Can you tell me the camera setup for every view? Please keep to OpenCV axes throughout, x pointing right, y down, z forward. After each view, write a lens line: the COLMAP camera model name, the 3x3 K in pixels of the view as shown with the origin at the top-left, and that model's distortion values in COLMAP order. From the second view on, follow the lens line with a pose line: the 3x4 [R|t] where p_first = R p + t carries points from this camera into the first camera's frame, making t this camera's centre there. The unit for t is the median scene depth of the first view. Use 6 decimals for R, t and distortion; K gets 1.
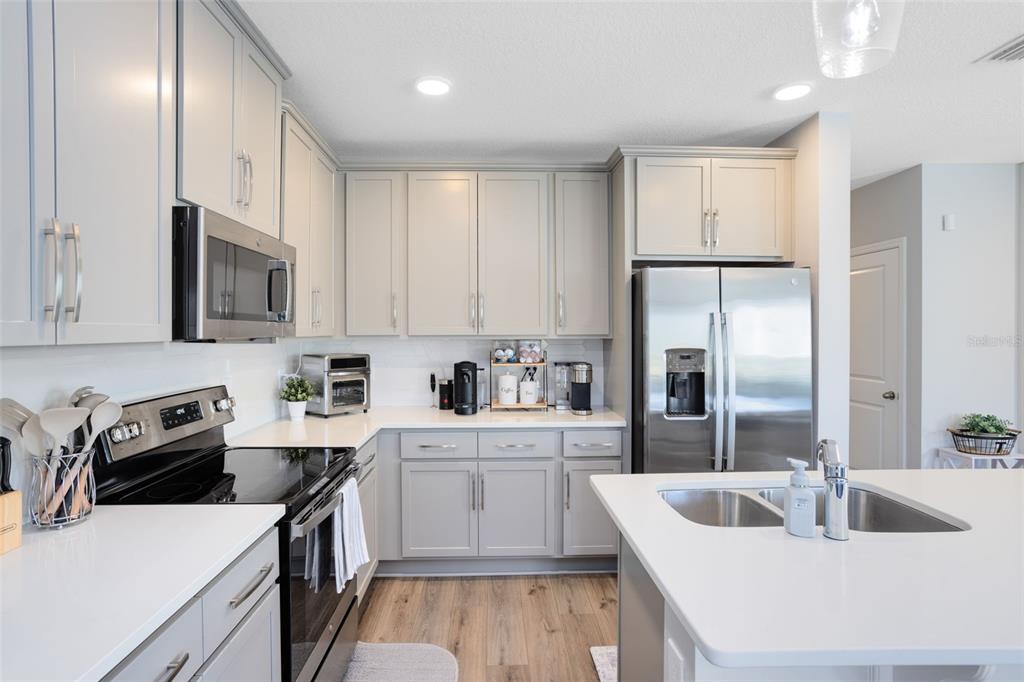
lens RADIAL K [[498.2, 0, 507.9], [0, 498.2, 332.0], [0, 0, 1]] dist [-0.013260, 0.012343]
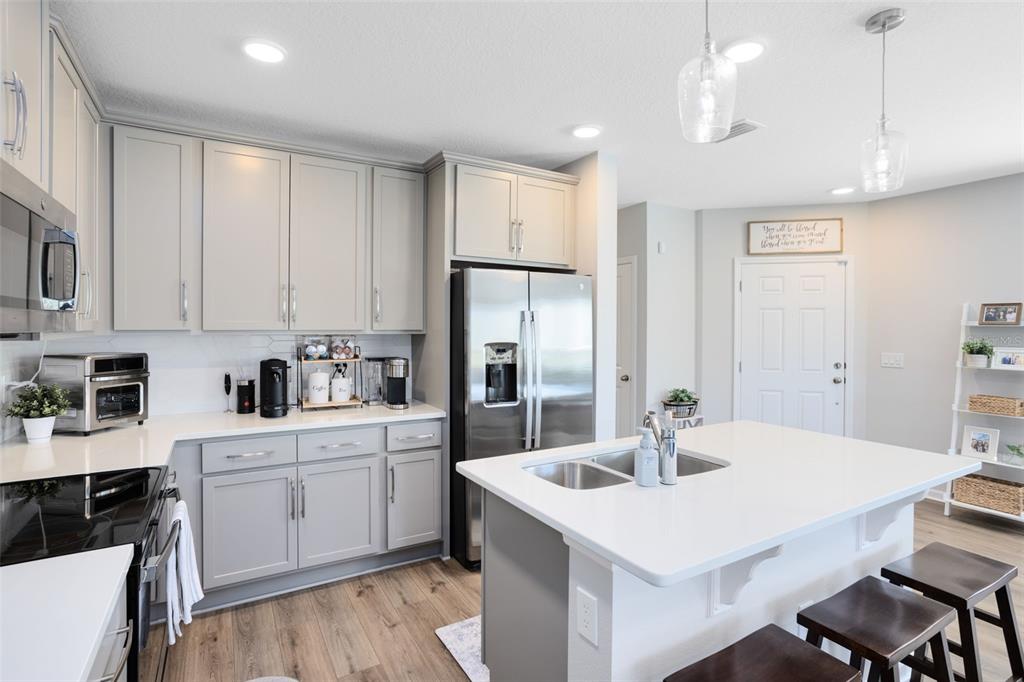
lens RADIAL K [[498.2, 0, 486.4], [0, 498.2, 325.8], [0, 0, 1]] dist [-0.013260, 0.012343]
pose [[0.891214, 0.006054, 0.453543, -0.167649], [-0.004592, 0.999980, -0.004324, 0.000581], [-0.453560, 0.001771, 0.891224, 0.017744]]
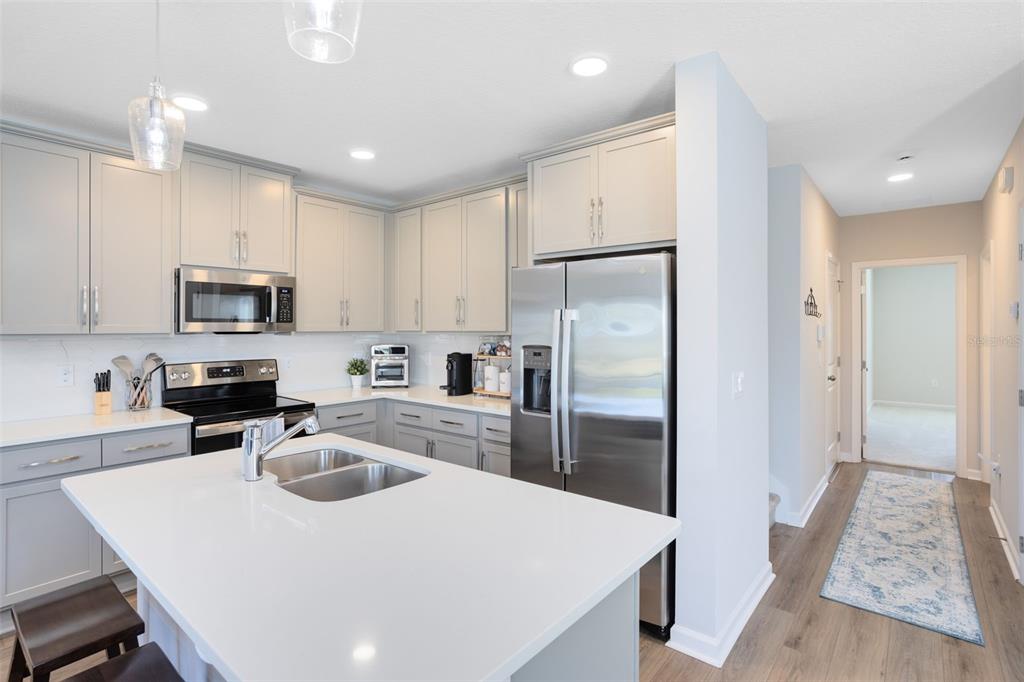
lens RADIAL K [[498.2, 0, 506.0], [0, 498.2, 330.3], [0, 0, 1]] dist [-0.013260, 0.012343]
pose [[0.744582, 0.001973, -0.667528, 0.915133], [-0.000518, 0.999997, 0.002378, 0.000369], [0.667530, -0.001425, 0.744581, 0.187140]]
